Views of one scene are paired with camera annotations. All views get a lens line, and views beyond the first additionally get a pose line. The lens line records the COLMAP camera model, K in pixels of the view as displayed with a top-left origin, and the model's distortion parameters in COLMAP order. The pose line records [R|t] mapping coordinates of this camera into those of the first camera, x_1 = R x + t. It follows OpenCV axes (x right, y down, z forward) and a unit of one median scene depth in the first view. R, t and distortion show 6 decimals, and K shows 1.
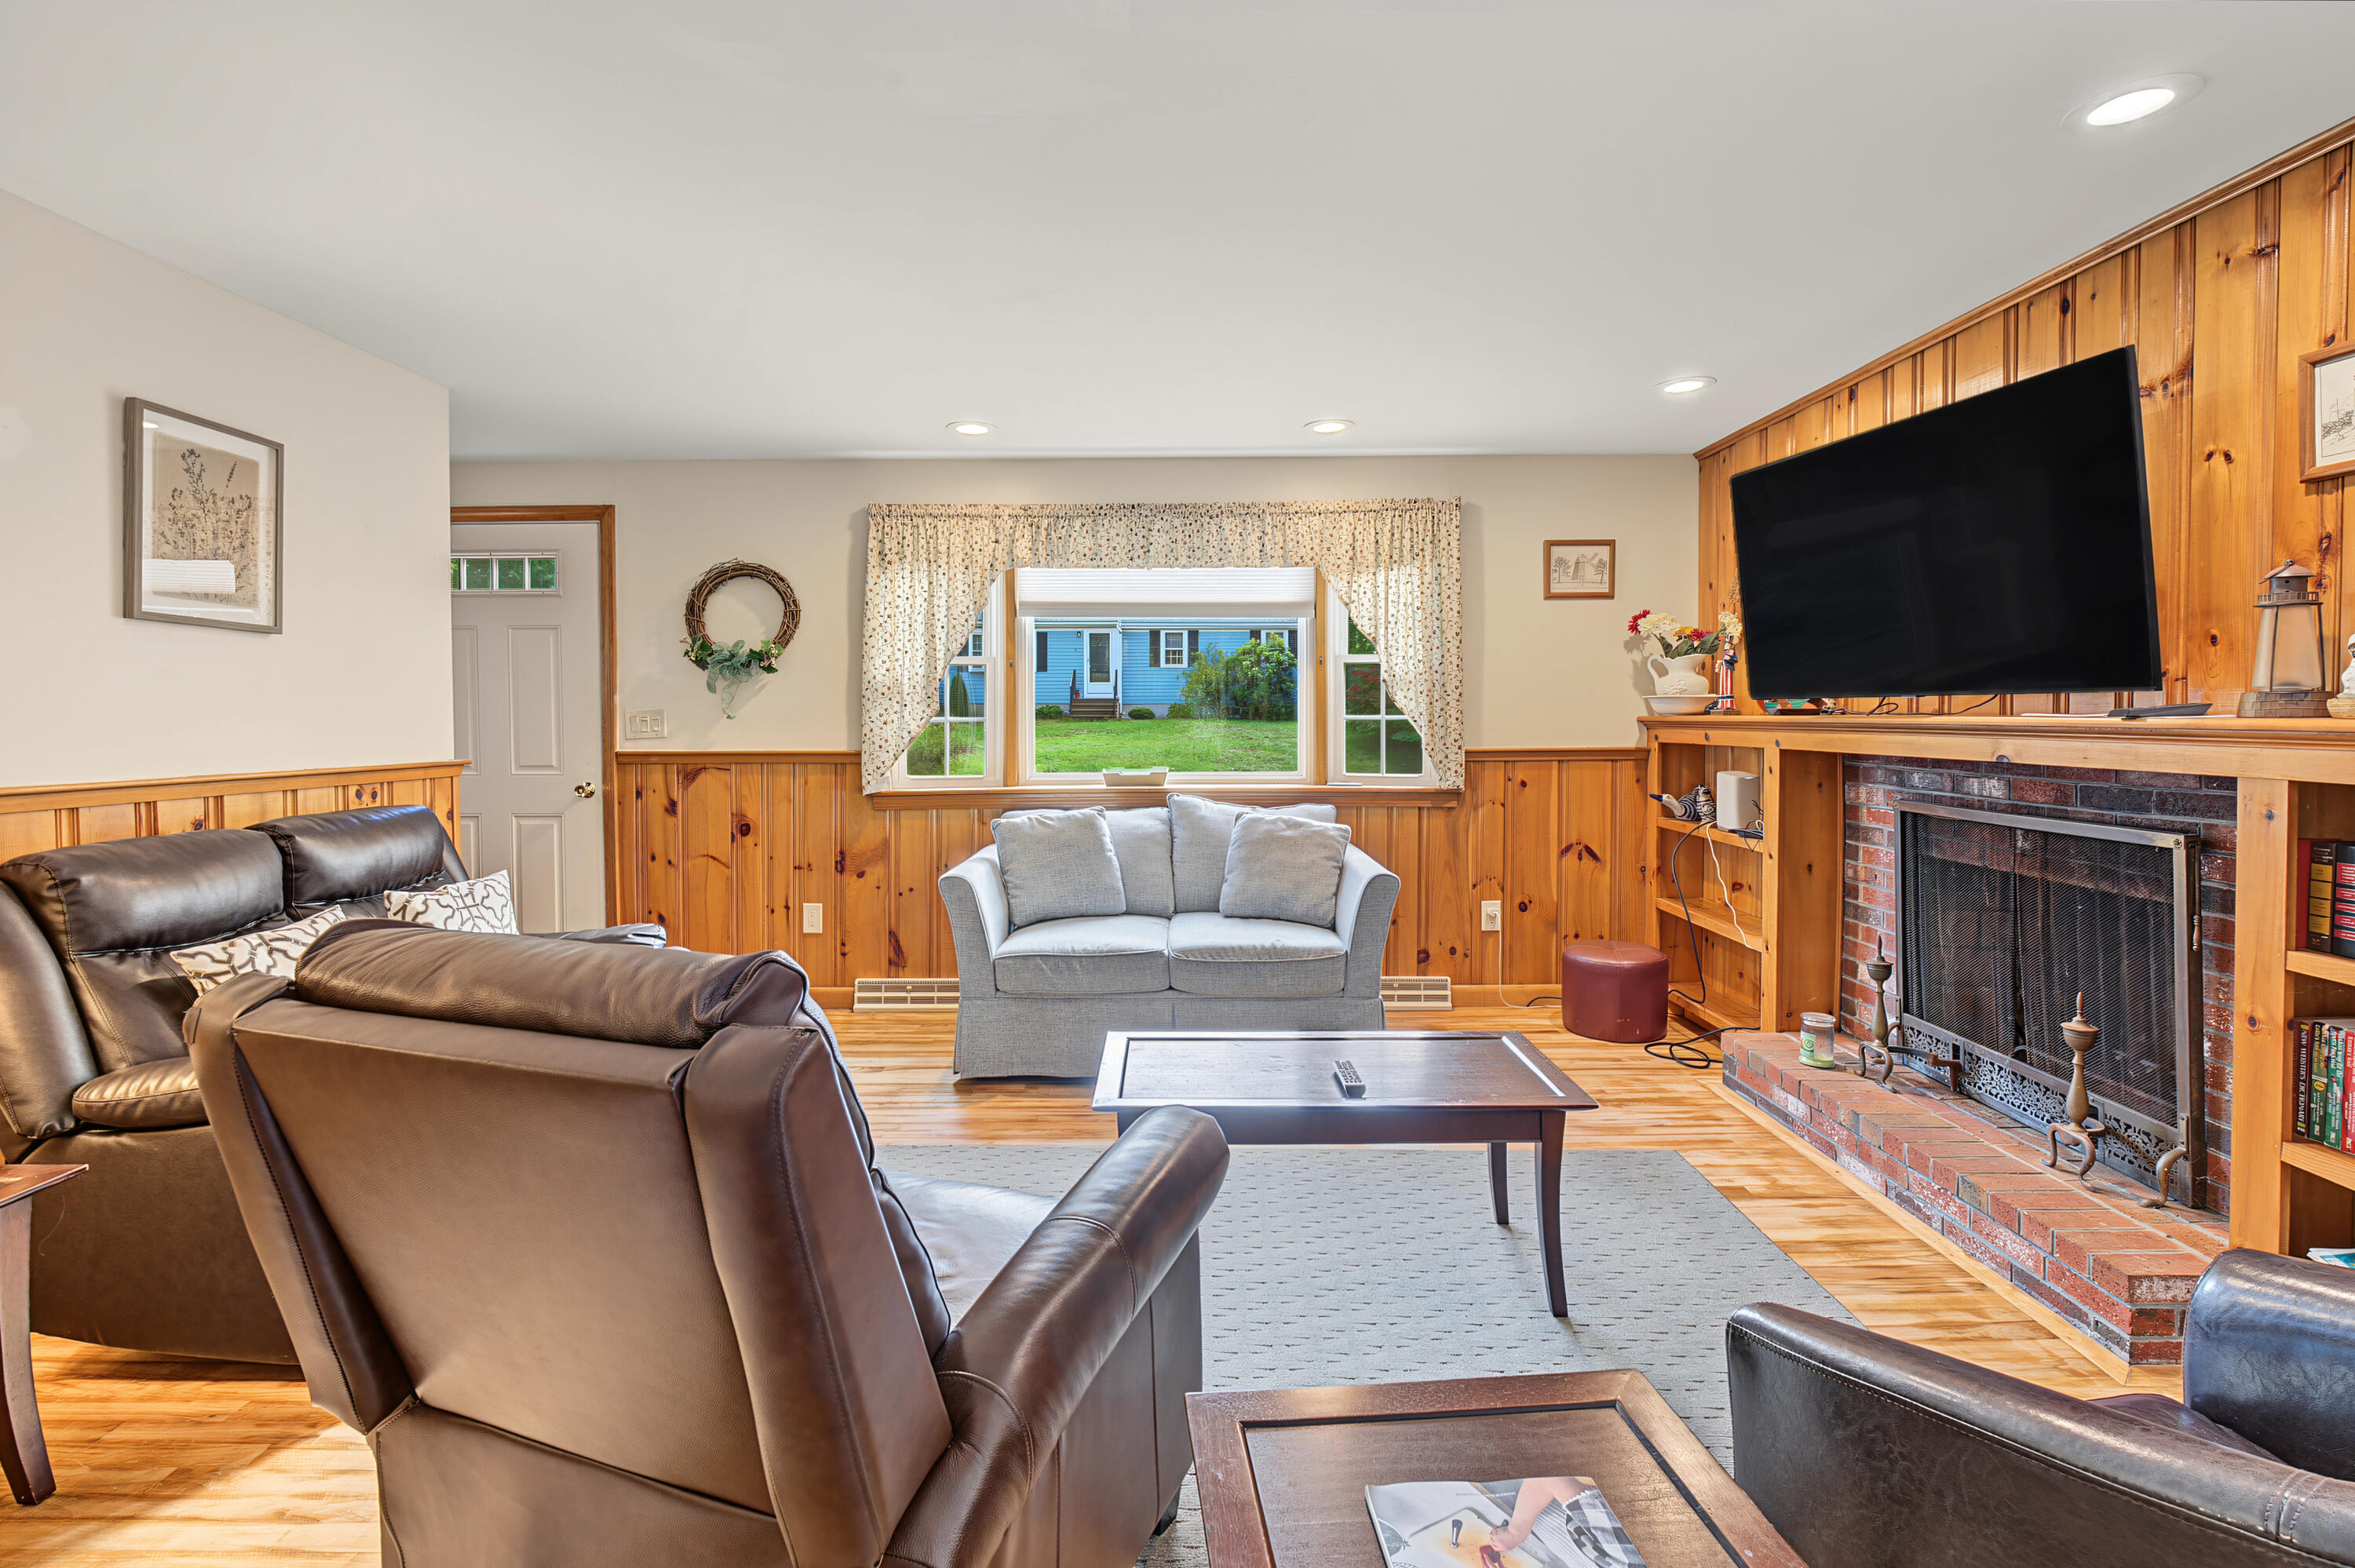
lens RADIAL K [[1079.7, 0, 1176.2], [0, 1079.7, 731.2], [0, 0, 1]] dist [-0.001441, 0.000014]
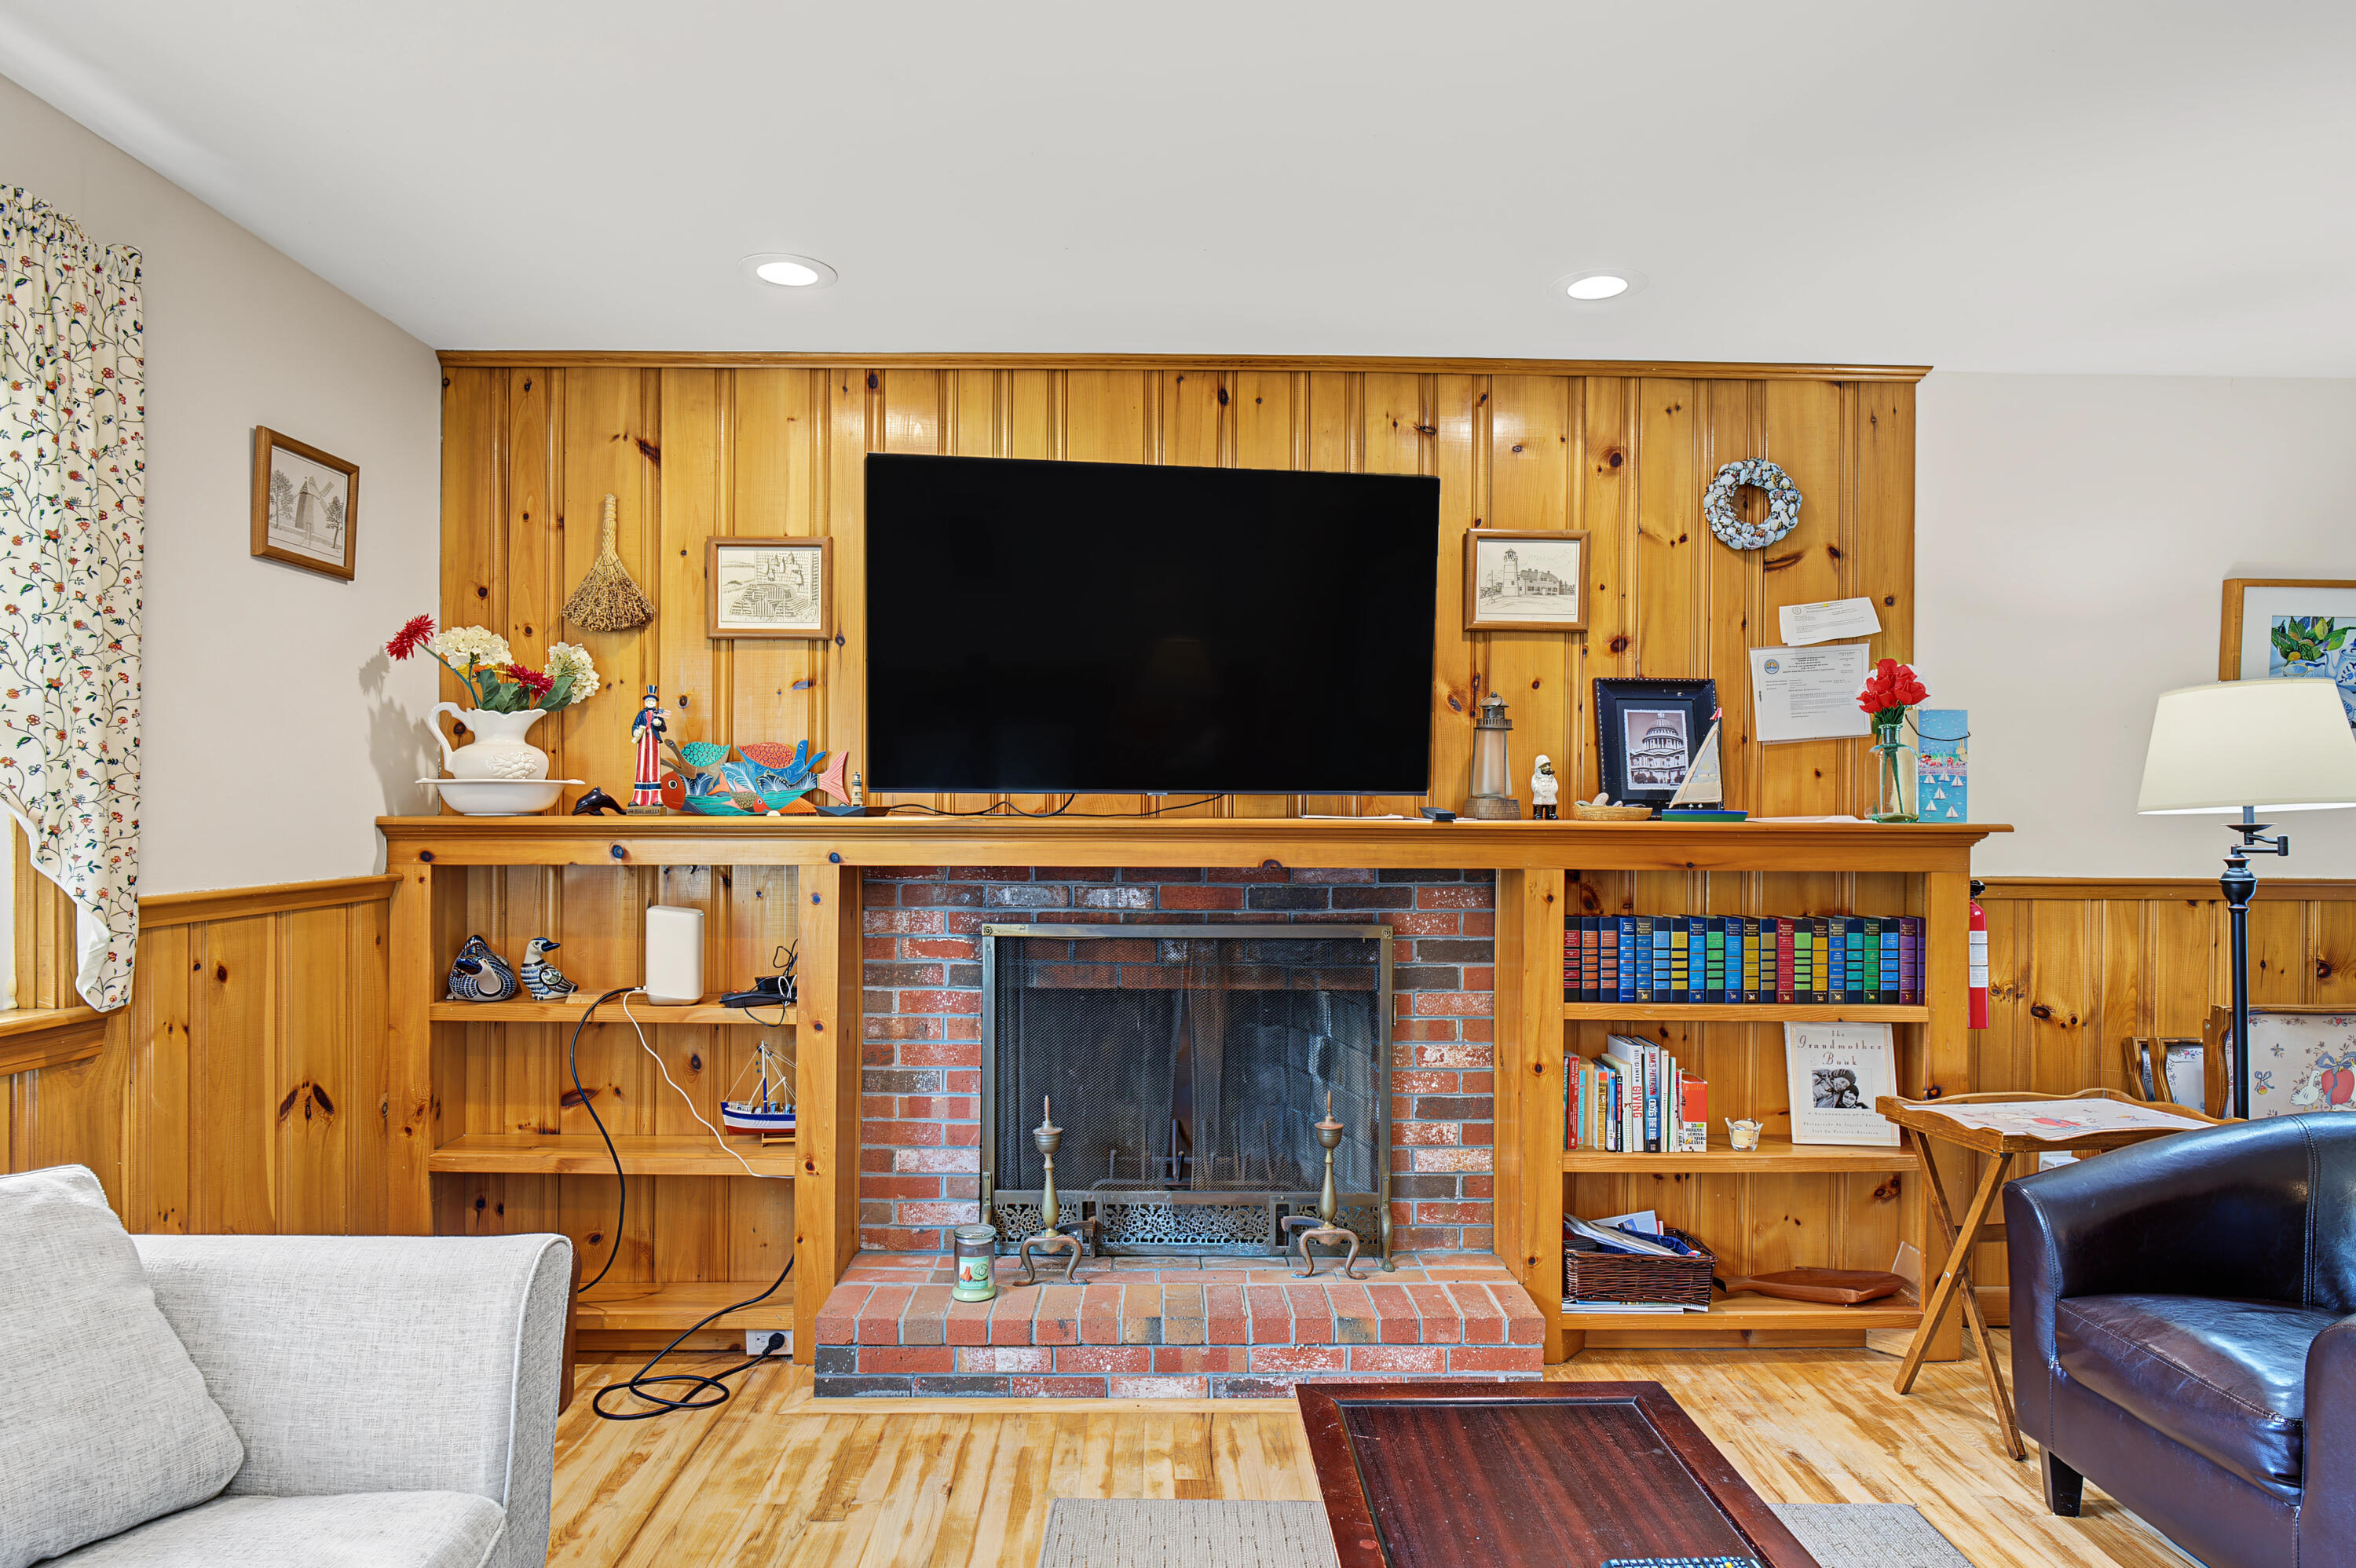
lens RADIAL K [[1303.7, 0, 1172.6], [0, 1303.7, 814.7], [0, 0, 1]] dist [-0.005991, -0.000556]
pose [[-0.019556, 0.002192, 0.999806, -0.212776], [0.012385, 0.999921, -0.001950, -0.009146], [-0.999732, 0.012344, -0.019582, 0.649559]]
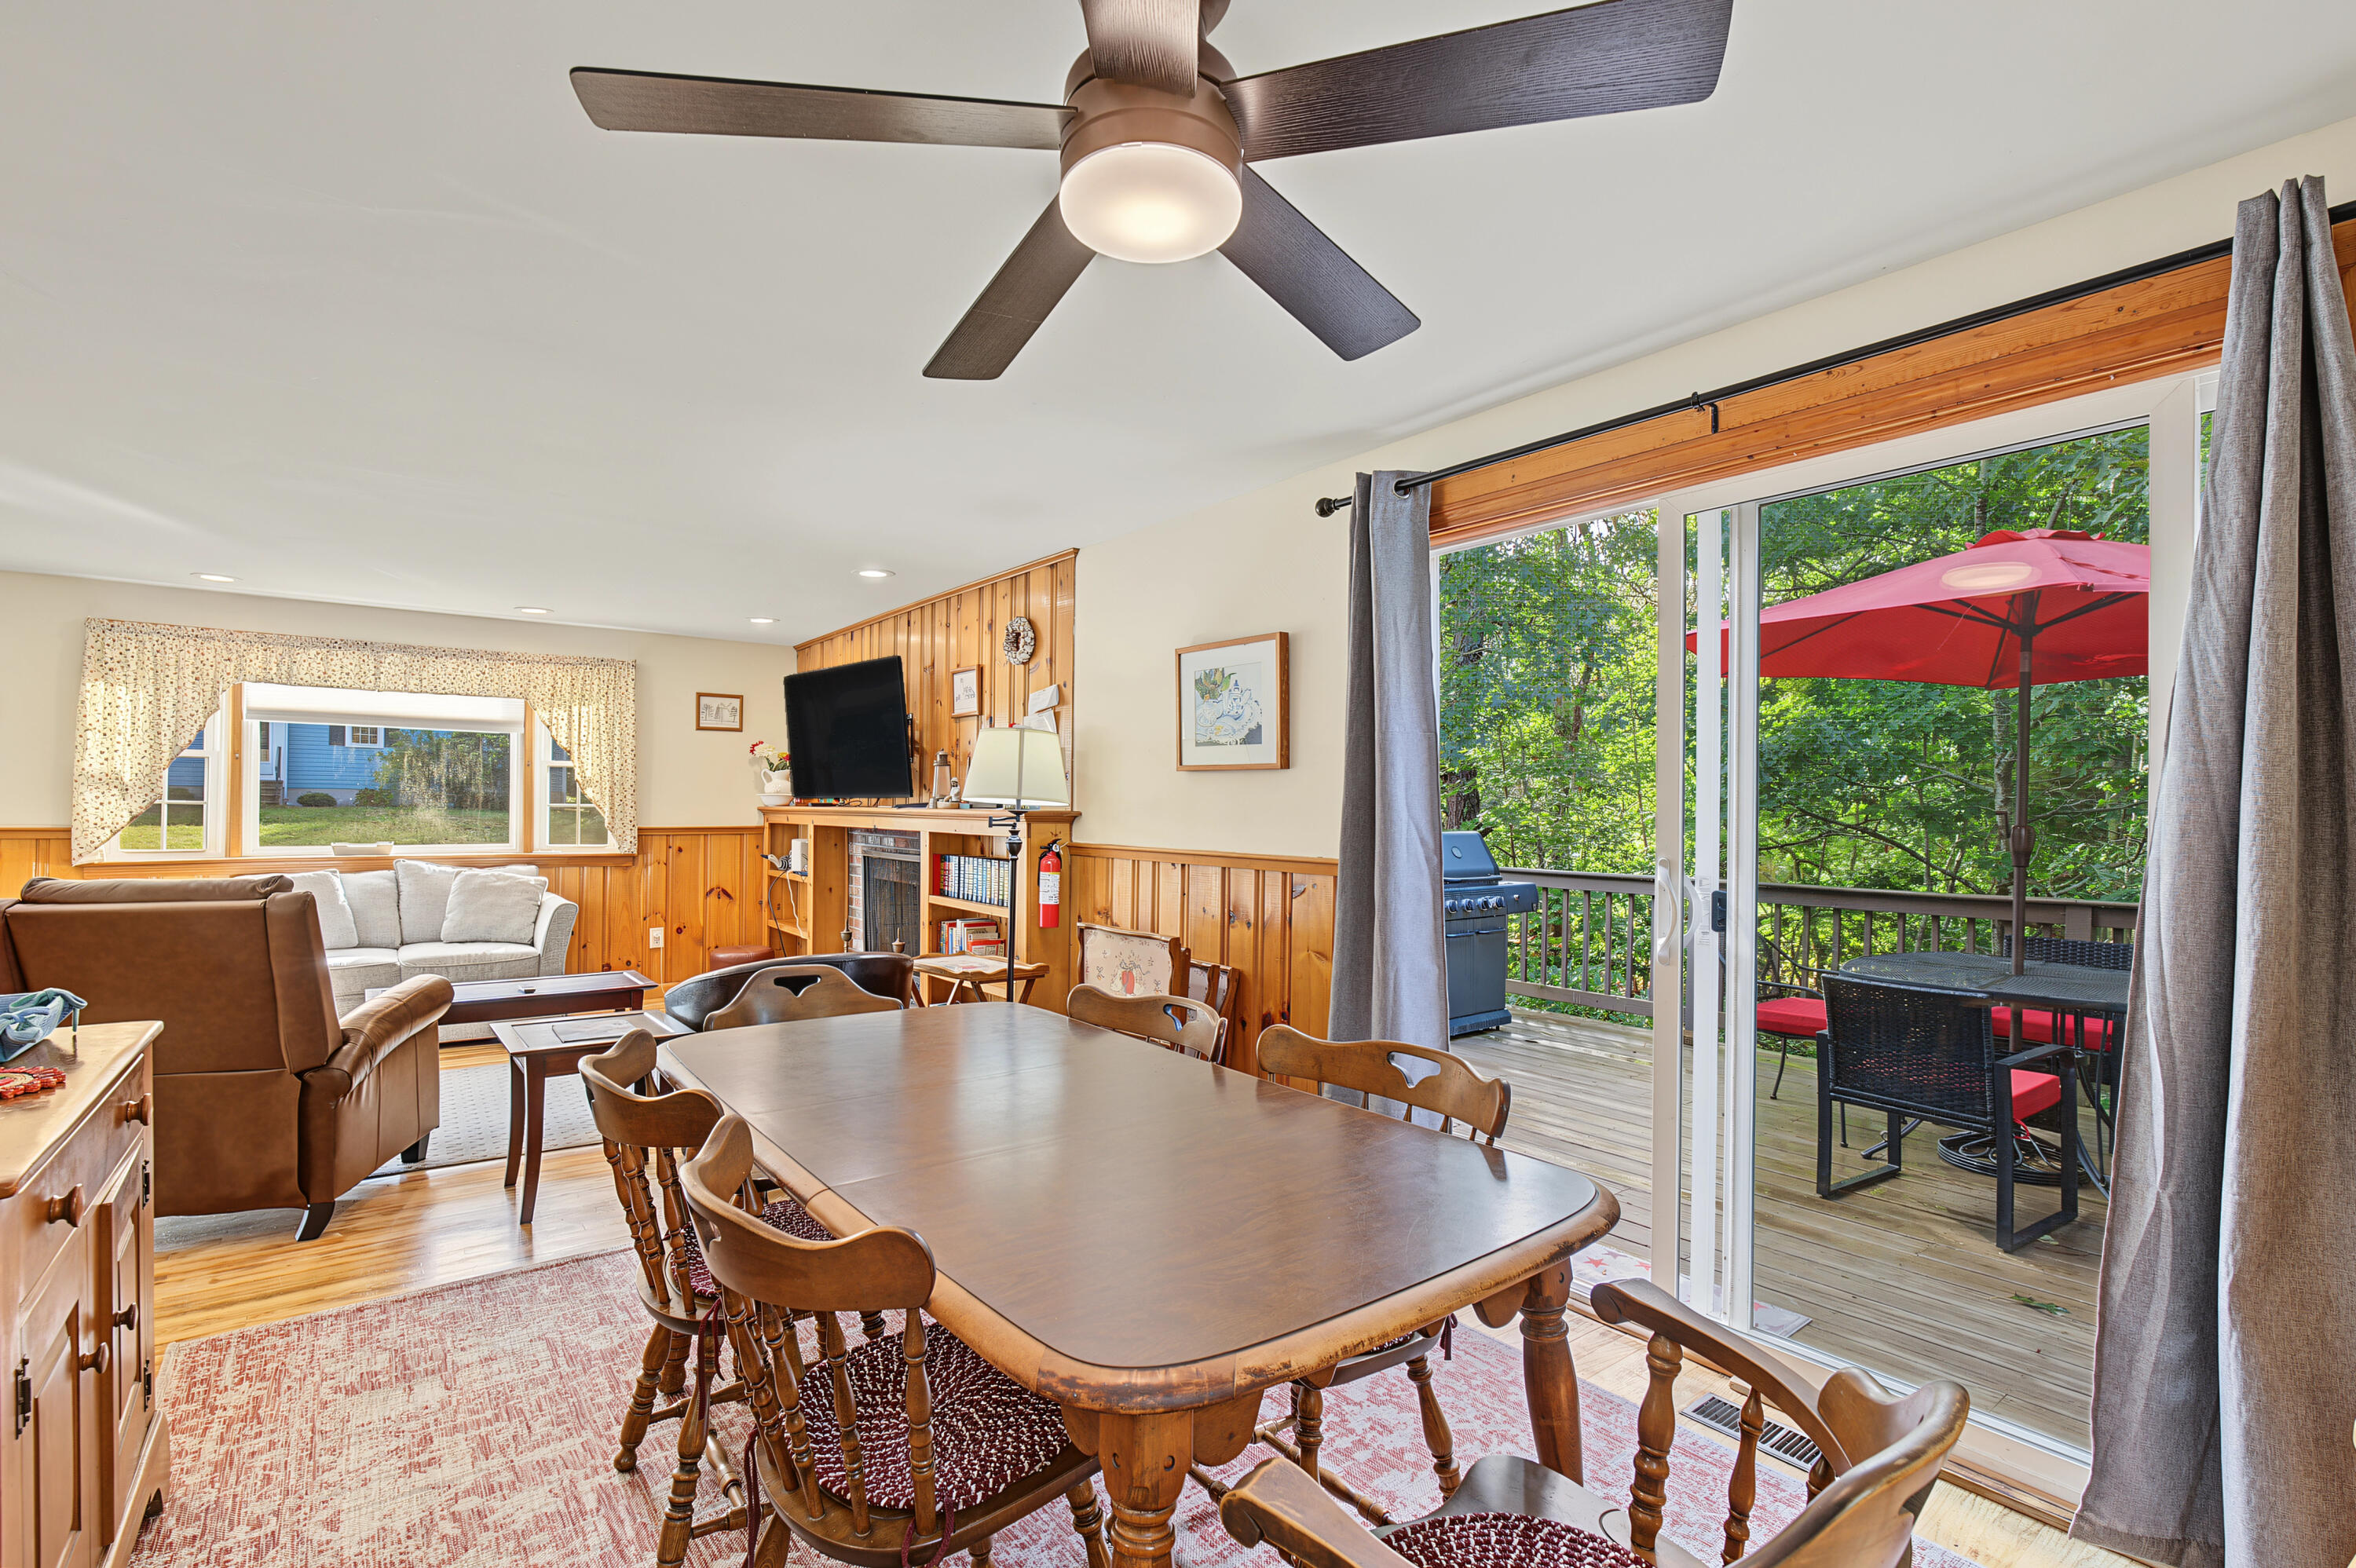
lens RADIAL K [[1071.5, 0, 1178.9], [0, 1071.5, 802.5], [0, 0, 1]] dist [-0.010099, 0.000476]
pose [[0.791488, 0.014758, 0.611006, -0.047098], [-0.002682, 0.999783, -0.020674, 0.011739], [-0.611179, 0.014724, 0.791356, -0.654505]]
